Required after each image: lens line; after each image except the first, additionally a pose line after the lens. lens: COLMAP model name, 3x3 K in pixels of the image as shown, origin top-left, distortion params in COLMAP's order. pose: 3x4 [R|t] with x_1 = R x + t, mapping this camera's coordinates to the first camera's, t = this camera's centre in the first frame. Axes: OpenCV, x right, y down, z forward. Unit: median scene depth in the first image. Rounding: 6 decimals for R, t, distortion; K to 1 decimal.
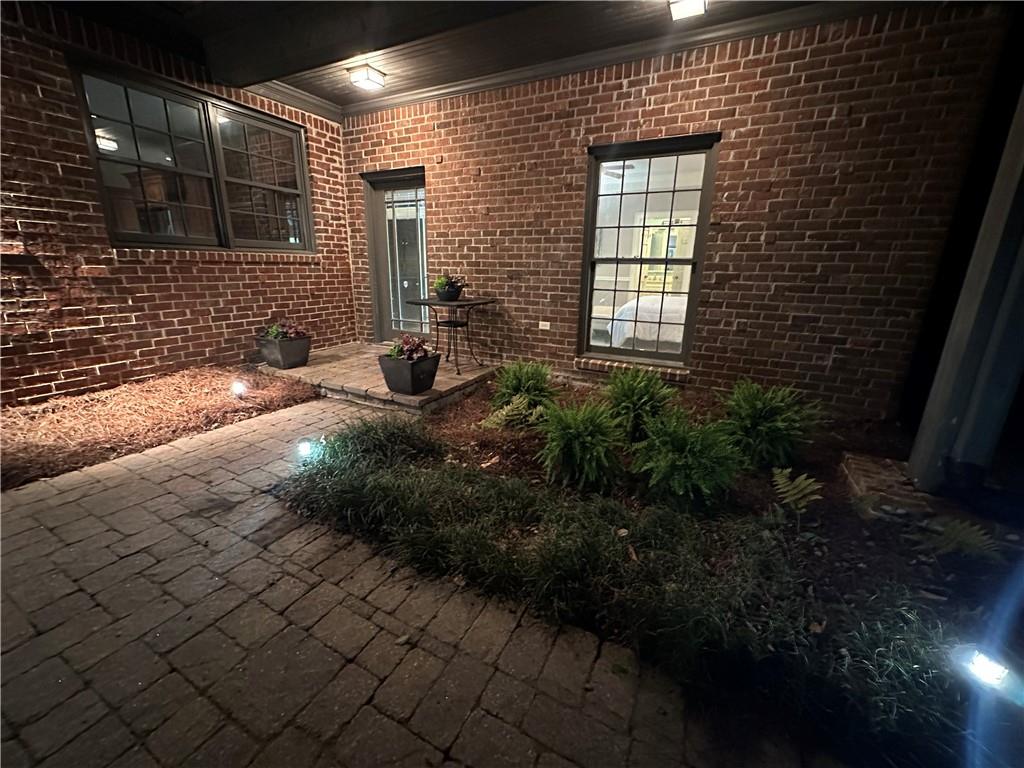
lens RADIAL K [[407.4, 0, 512.6], [0, 407.4, 384.6], [0, 0, 1]] dist [-0.005270, 0.000808]
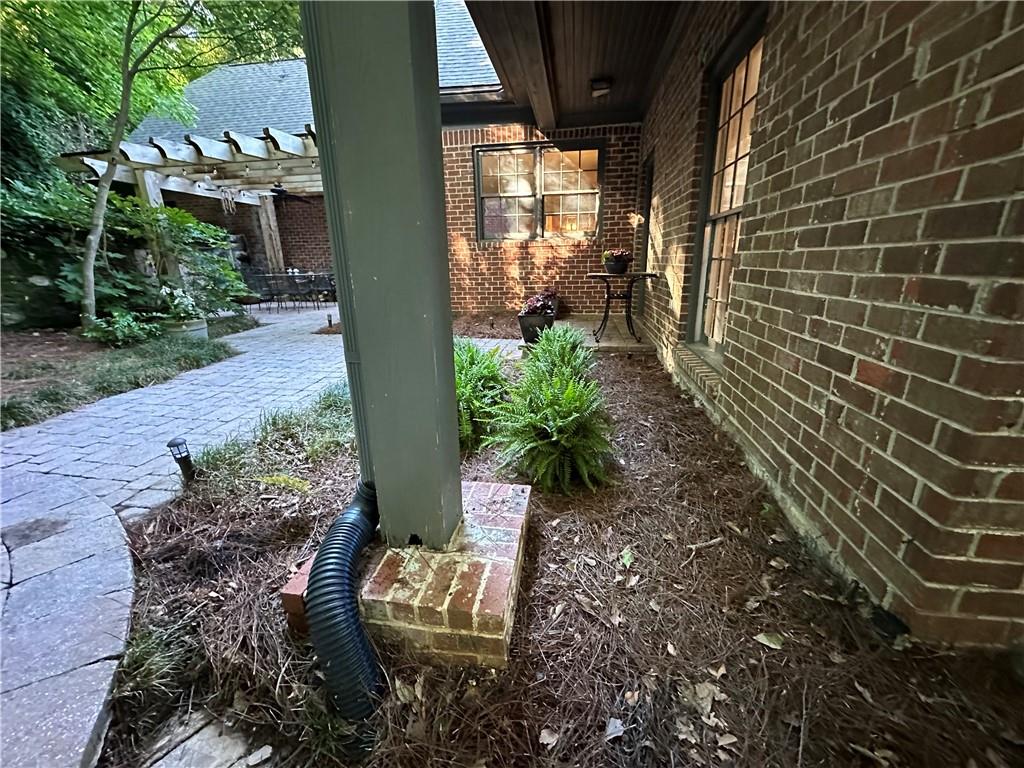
lens RADIAL K [[407.4, 0, 513.5], [0, 407.4, 384.6], [0, 0, 1]] dist [-0.005270, 0.000808]
pose [[0.310200, 0.254083, -0.916088, 0.941618], [-0.238180, 0.953660, 0.183853, -0.072668], [0.920351, 0.161163, 0.356343, 0.493775]]
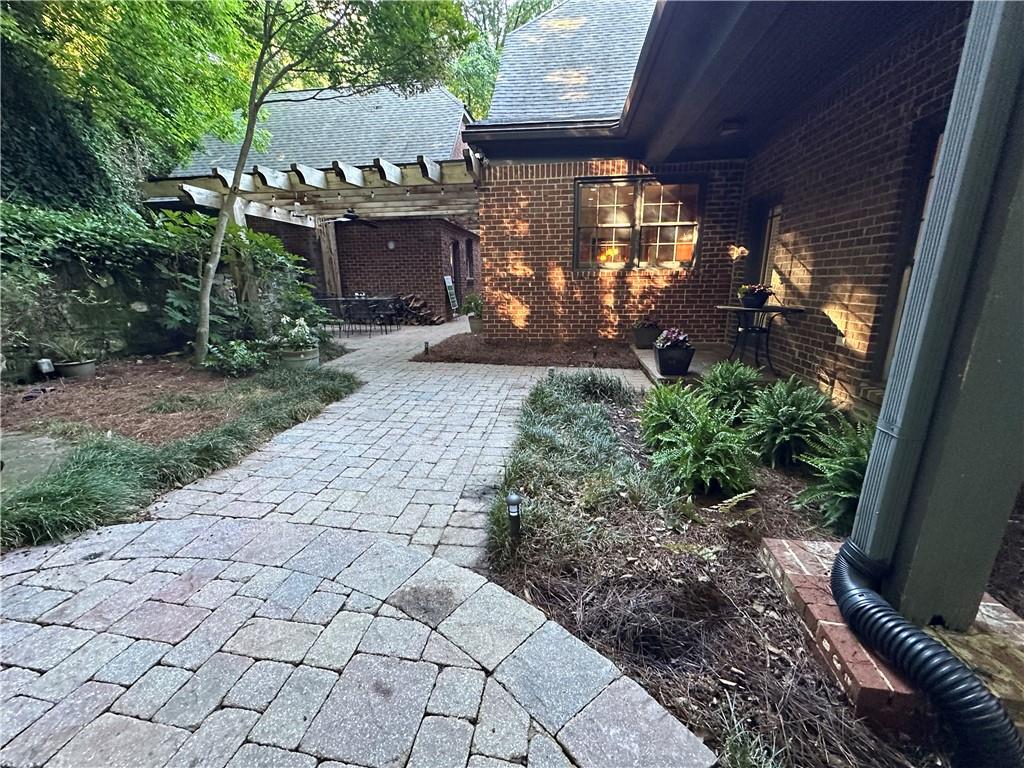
lens RADIAL K [[407.4, 0, 514.1], [0, 407.4, 384.9], [0, 0, 1]] dist [-0.005270, 0.000808]
pose [[0.325831, 0.216342, -0.920343, 0.779668], [-0.244395, 0.959653, 0.139058, -0.008197], [0.913294, 0.179617, 0.365558, 0.086793]]
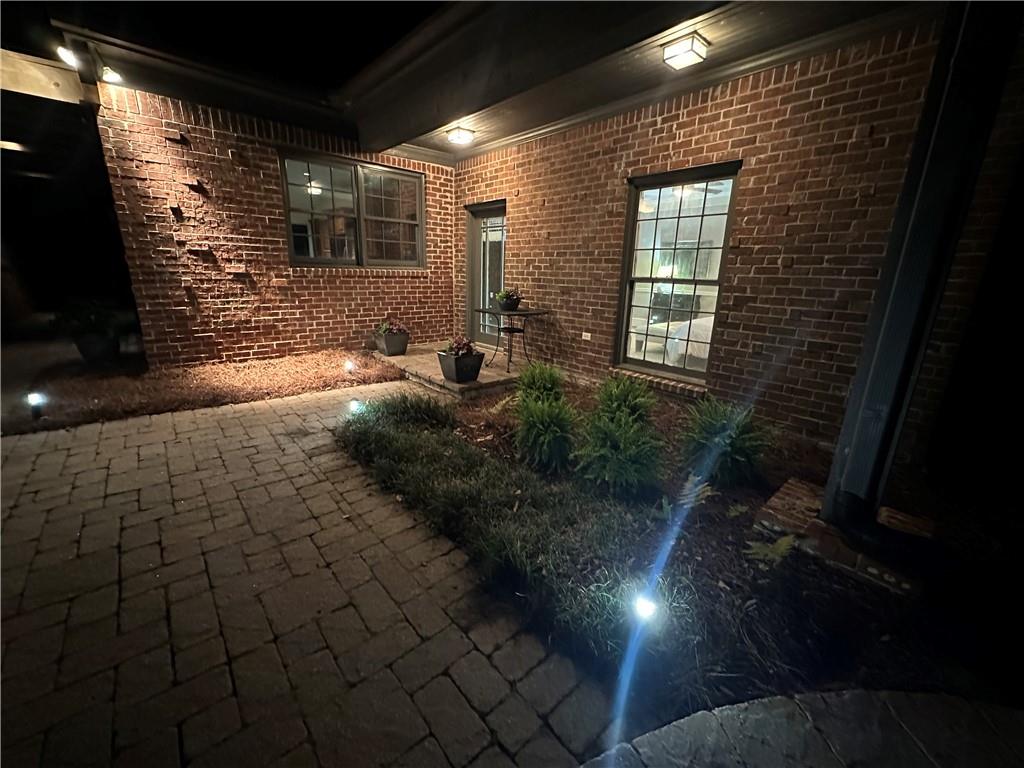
lens RADIAL K [[407.4, 0, 513.4], [0, 407.4, 384.9], [0, 0, 1]] dist [-0.005270, 0.000808]
pose [[0.931916, 0.105738, -0.346919, 0.344017], [-0.112071, 0.993699, 0.001819, 0.008923], [0.344925, 0.037185, 0.937893, -0.128620]]
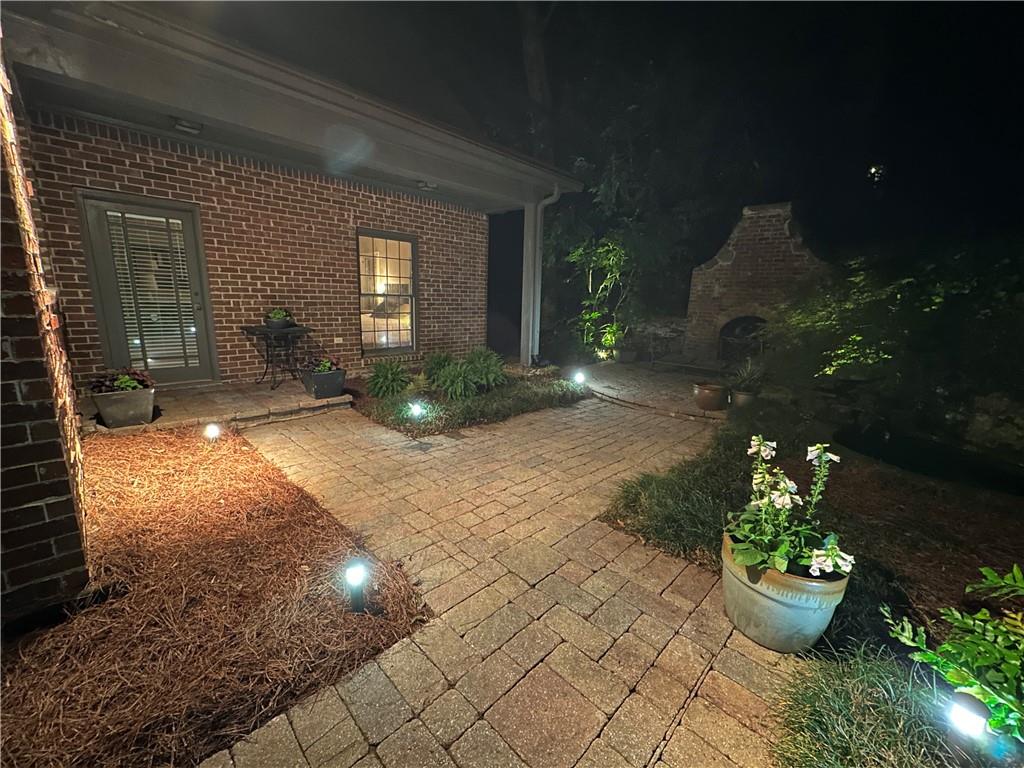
lens RADIAL K [[407.4, 0, 513.7], [0, 407.4, 385.0], [0, 0, 1]] dist [-0.005270, 0.000808]
pose [[0.296292, -0.211964, 0.931280, -1.276868], [0.236541, 0.960971, 0.143464, -0.064035], [-0.925343, 0.177779, 0.334867, -0.004996]]
